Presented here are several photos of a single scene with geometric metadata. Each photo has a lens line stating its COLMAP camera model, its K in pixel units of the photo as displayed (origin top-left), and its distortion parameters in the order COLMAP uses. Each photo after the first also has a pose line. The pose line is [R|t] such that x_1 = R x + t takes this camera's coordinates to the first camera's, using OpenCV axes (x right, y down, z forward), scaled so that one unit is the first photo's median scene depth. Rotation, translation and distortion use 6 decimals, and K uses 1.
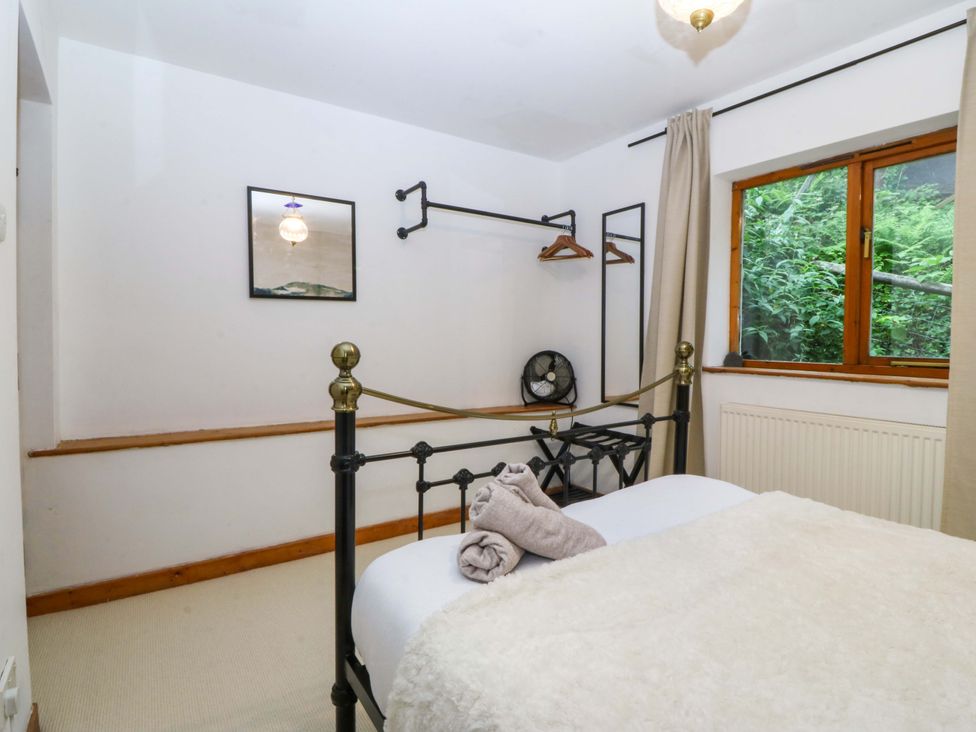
lens RADIAL K [[534.1, 0, 488.0], [0, 534.1, 366.0], [0, 0, 1]] dist [-0.001391, 0.000011]
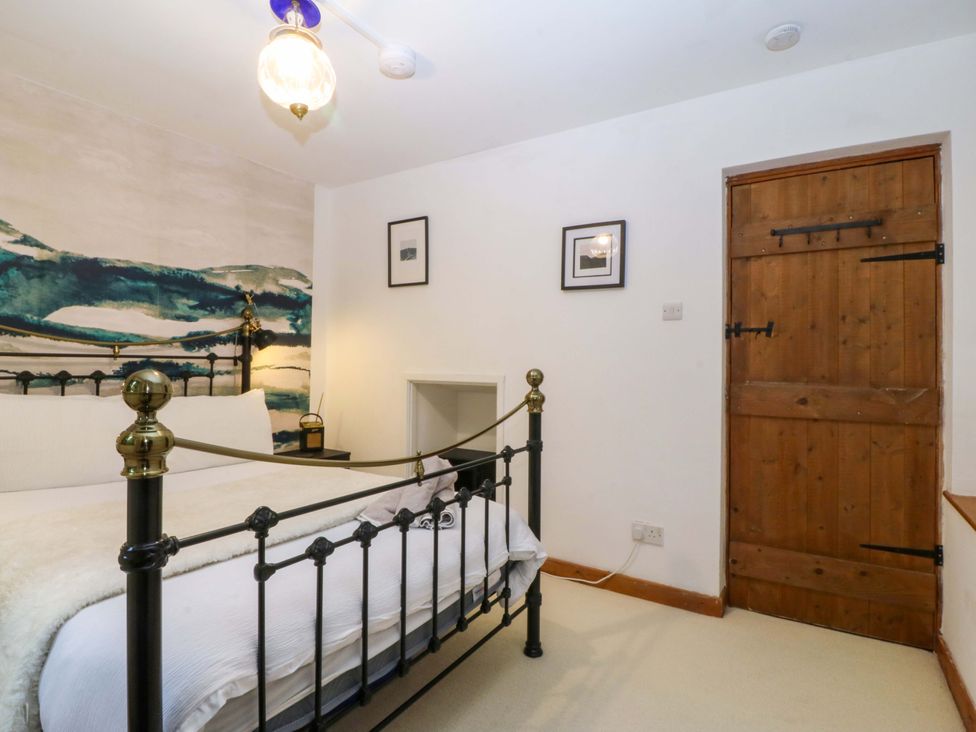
lens RADIAL K [[534.1, 0, 488.0], [0, 534.1, 366.0], [0, 0, 1]] dist [-0.001391, 0.000011]
pose [[0.914433, 0.015535, 0.404438, -0.141014], [-0.009984, 0.999825, -0.015831, -0.042392], [-0.404613, 0.010439, 0.914428, 0.210552]]
